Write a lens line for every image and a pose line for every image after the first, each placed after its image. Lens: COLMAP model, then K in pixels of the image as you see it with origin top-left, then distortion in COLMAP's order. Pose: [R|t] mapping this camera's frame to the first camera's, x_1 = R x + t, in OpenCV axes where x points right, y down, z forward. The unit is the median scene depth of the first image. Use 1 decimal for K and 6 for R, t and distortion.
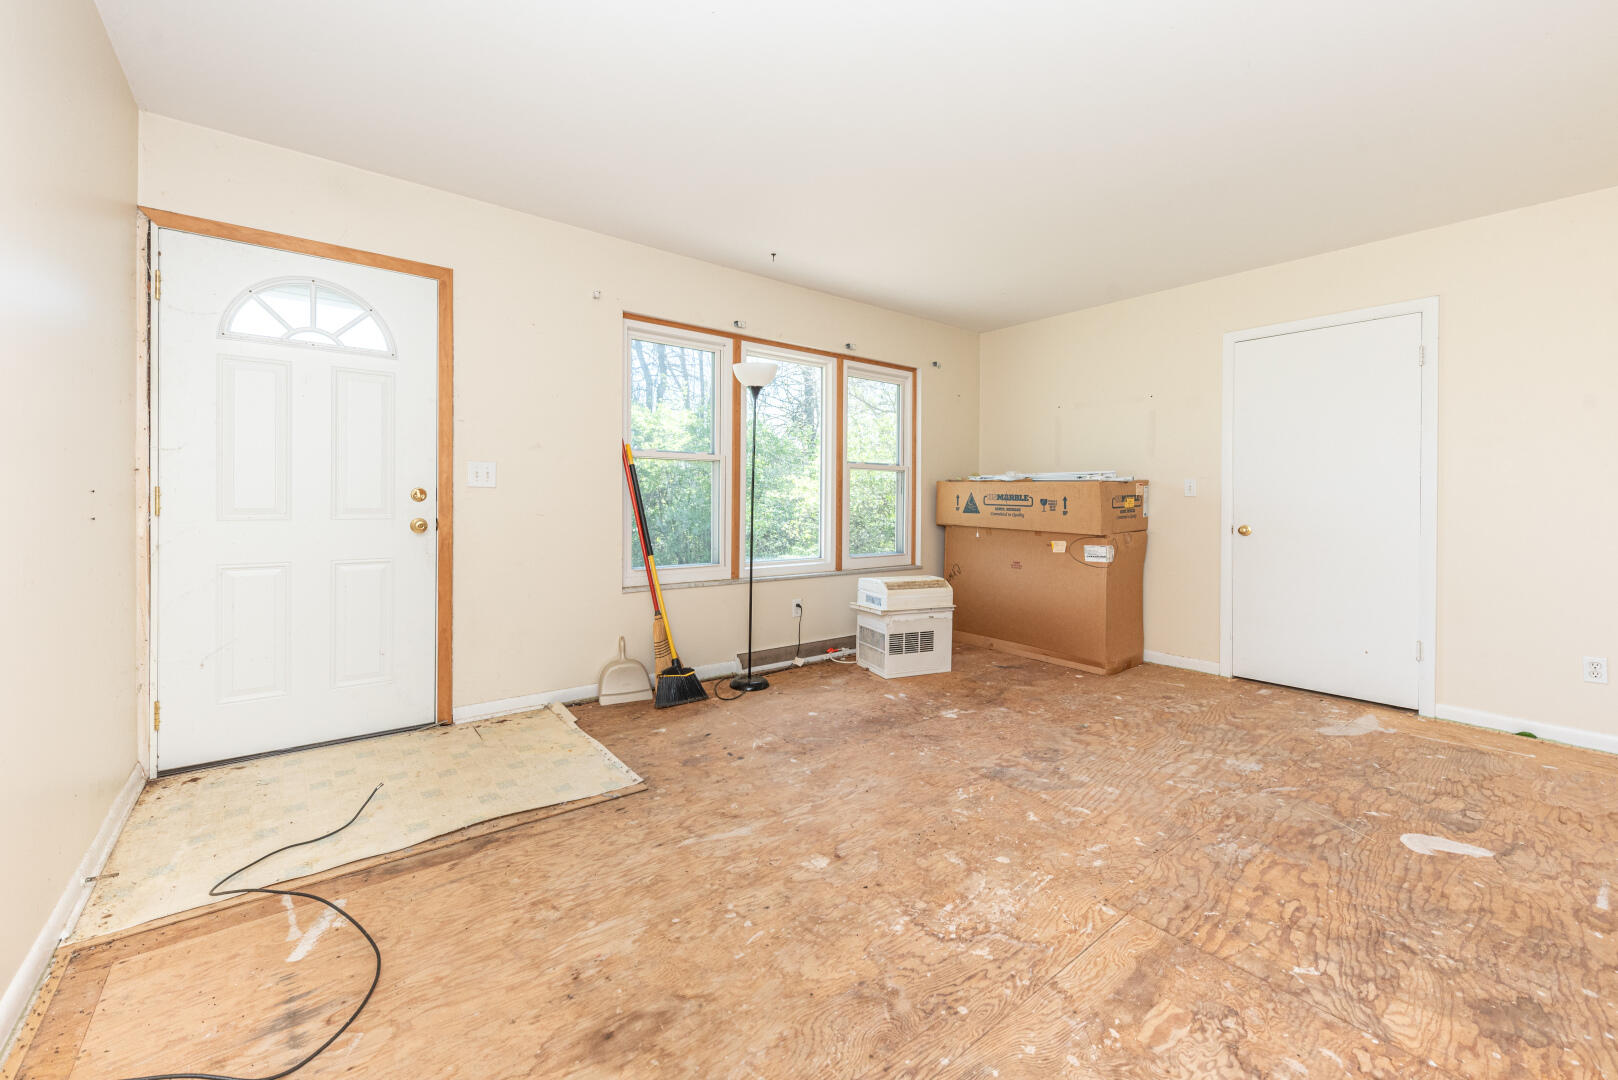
lens RADIAL K [[643.6, 0, 807.9], [0, 643.6, 502.5], [0, 0, 1]] dist [0.001029, -0.004616]
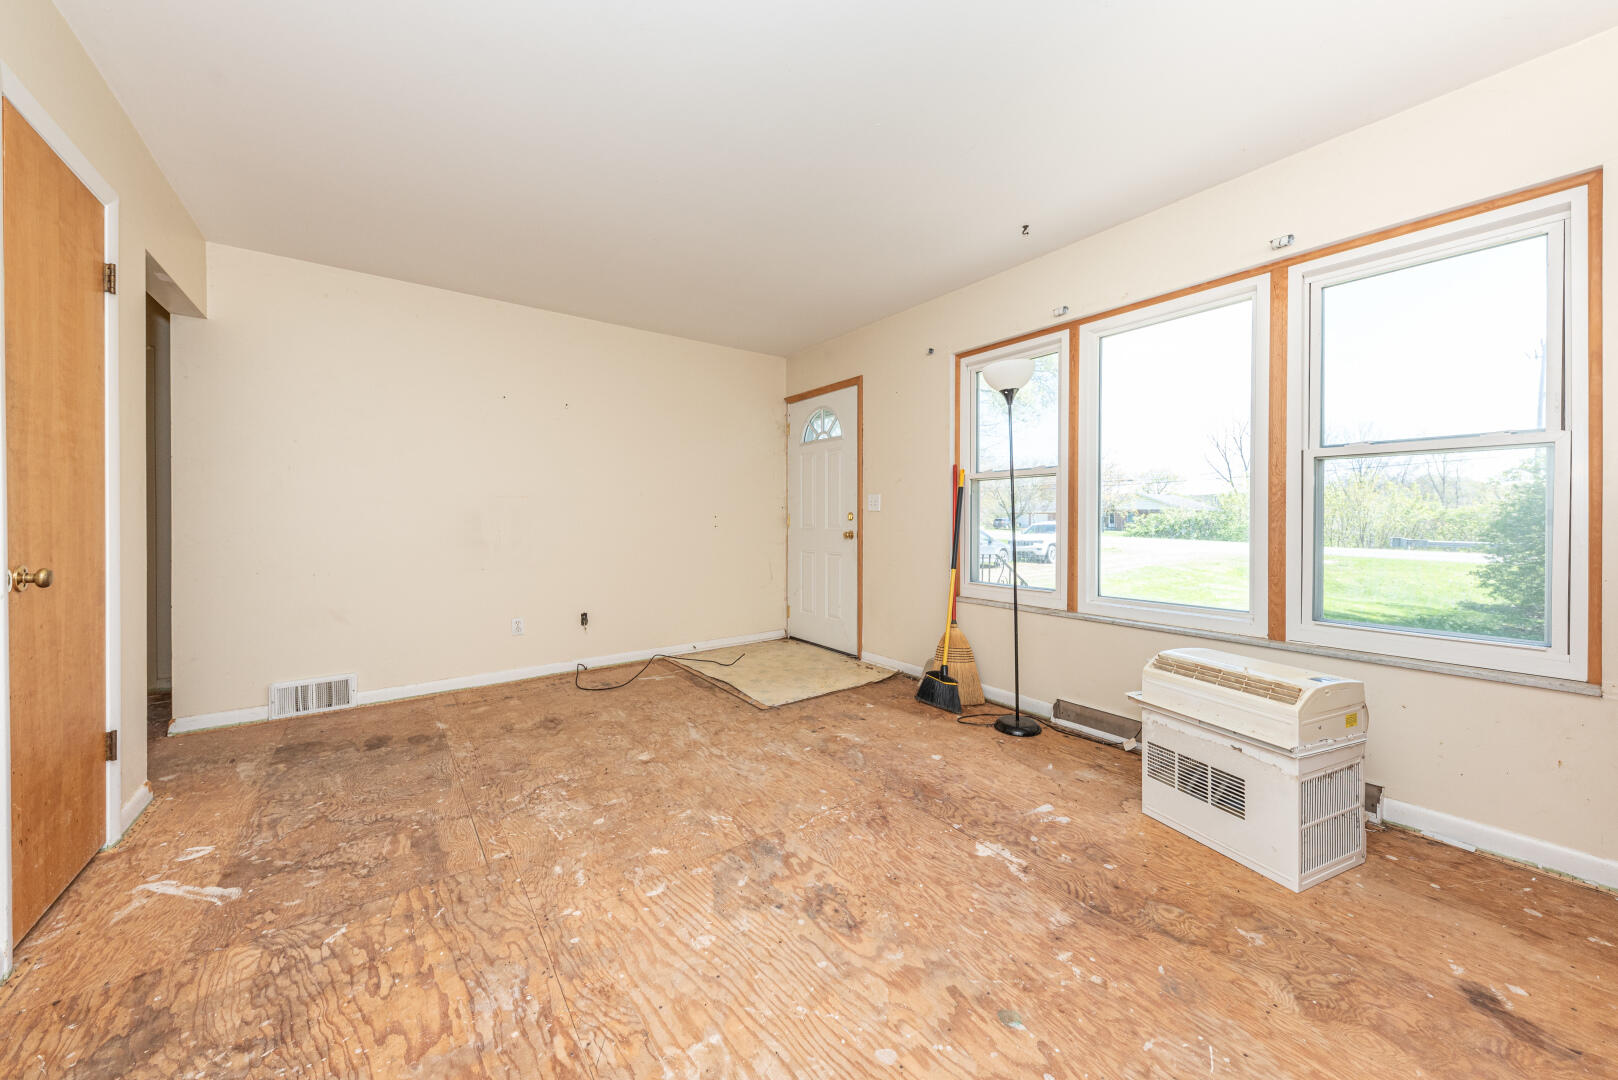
lens RADIAL K [[560.4, 0, 802.8], [0, 560.4, 516.3], [0, 0, 1]] dist [0.013666, -0.004945]
pose [[-0.014965, -0.008176, -0.999855, 1.298291], [-0.007570, 0.999939, -0.008063, 0.001003], [0.999859, 0.007448, -0.015026, 1.346883]]
